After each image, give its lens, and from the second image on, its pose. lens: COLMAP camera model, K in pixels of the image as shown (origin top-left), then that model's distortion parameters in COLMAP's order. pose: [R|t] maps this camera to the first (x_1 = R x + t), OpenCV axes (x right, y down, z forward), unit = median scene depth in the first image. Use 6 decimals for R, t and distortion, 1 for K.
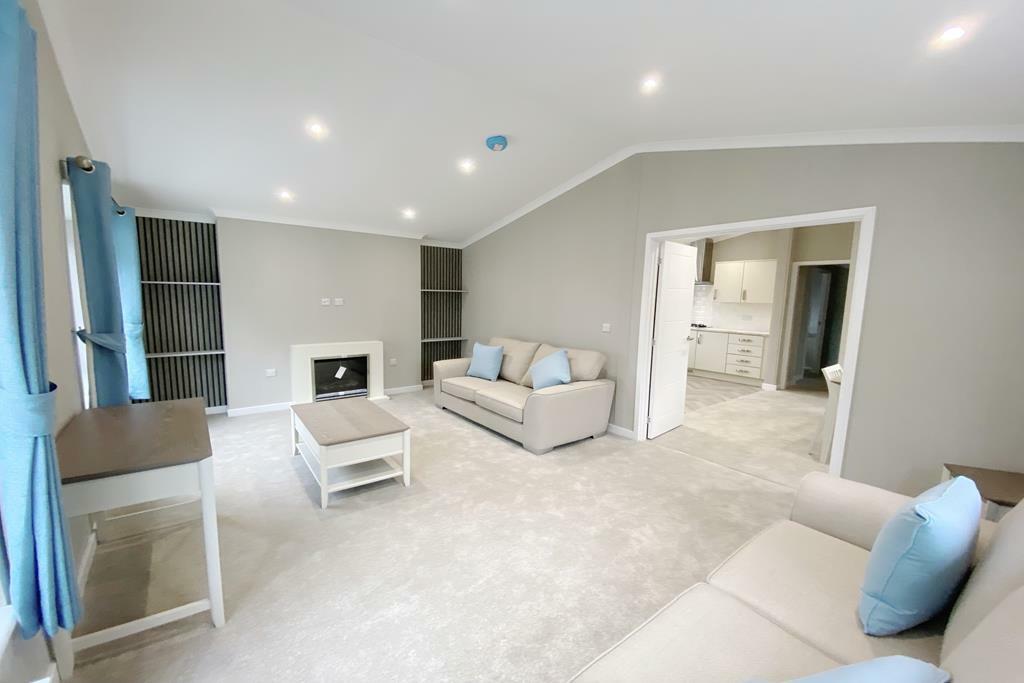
lens RADIAL K [[435.4, 0, 508.4], [0, 435.4, 360.2], [0, 0, 1]] dist [0.000585, -0.000072]
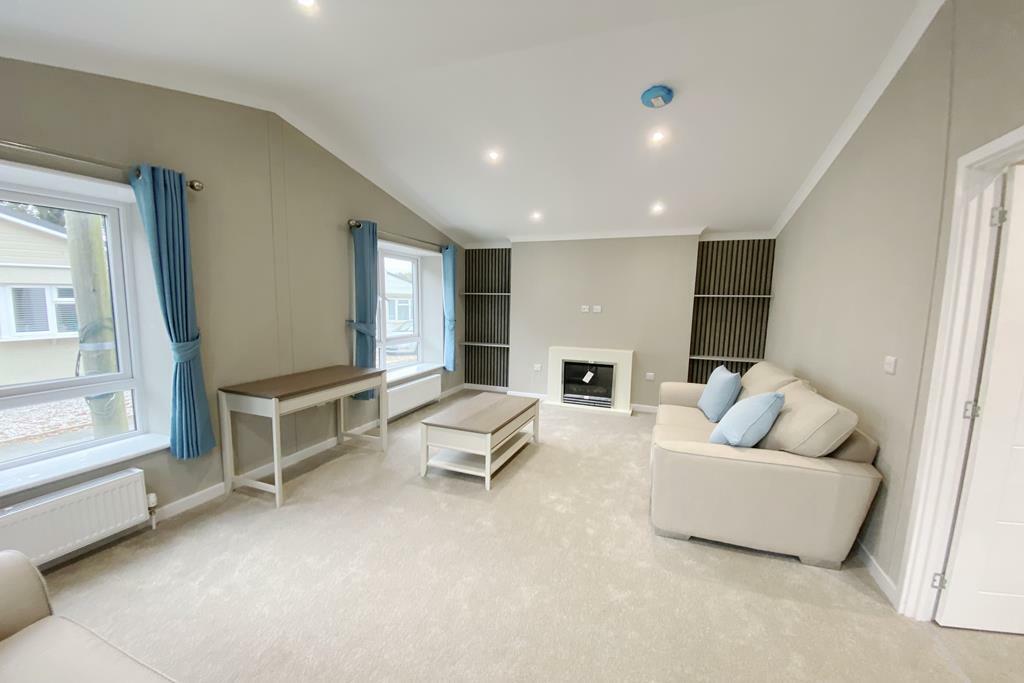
lens RADIAL K [[420.0, 0, 507.6], [0, 420.0, 353.5], [0, 0, 1]] dist [-0.000267, -0.000227]
pose [[0.470766, 0.099468, -0.876633, 0.420610], [-0.131304, 0.990457, 0.041870, -0.047523], [0.872432, 0.095394, 0.479334, 0.384175]]
